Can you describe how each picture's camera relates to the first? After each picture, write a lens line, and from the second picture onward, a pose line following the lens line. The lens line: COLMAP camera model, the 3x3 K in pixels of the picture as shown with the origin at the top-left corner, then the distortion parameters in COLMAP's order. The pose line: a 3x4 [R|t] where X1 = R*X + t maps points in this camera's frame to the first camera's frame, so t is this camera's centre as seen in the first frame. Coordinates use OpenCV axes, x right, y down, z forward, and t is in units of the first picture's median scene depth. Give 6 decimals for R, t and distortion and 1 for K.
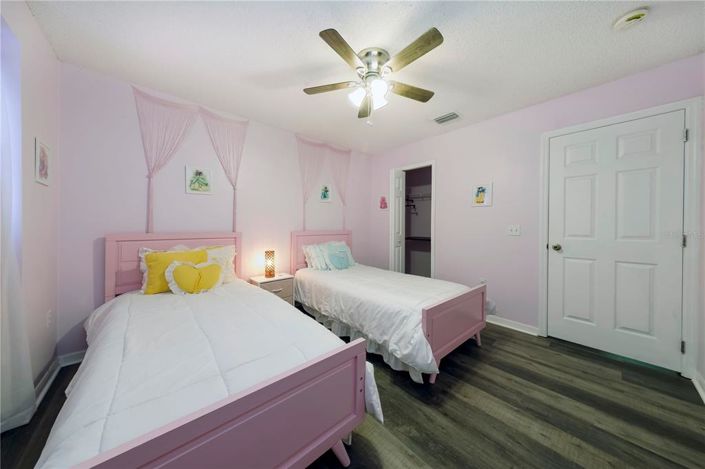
lens RADIAL K [[226.6, 0, 347.0], [0, 226.6, 227.1], [0, 0, 1]] dist [0.005835, 0.000038]
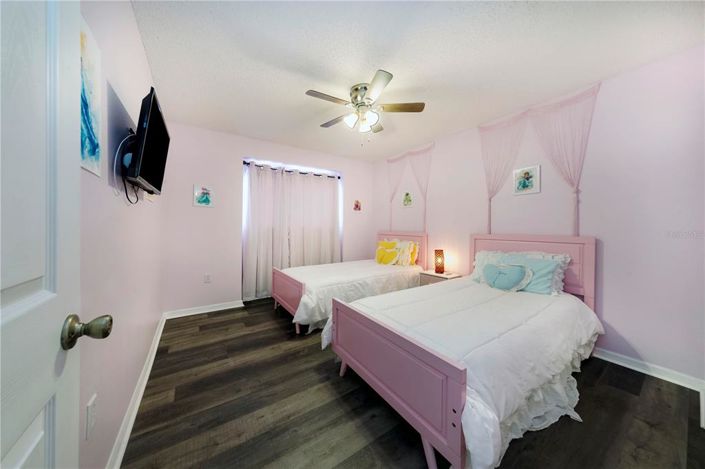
lens RADIAL K [[232.9, 0, 352.5], [0, 232.9, 234.5], [0, 0, 1]] dist [0.001525, 0.000110]
pose [[-0.119472, 0.028937, -0.992416, 1.449616], [-0.010122, 0.999488, 0.030361, -0.005786], [0.992786, 0.013672, -0.119118, 1.188576]]
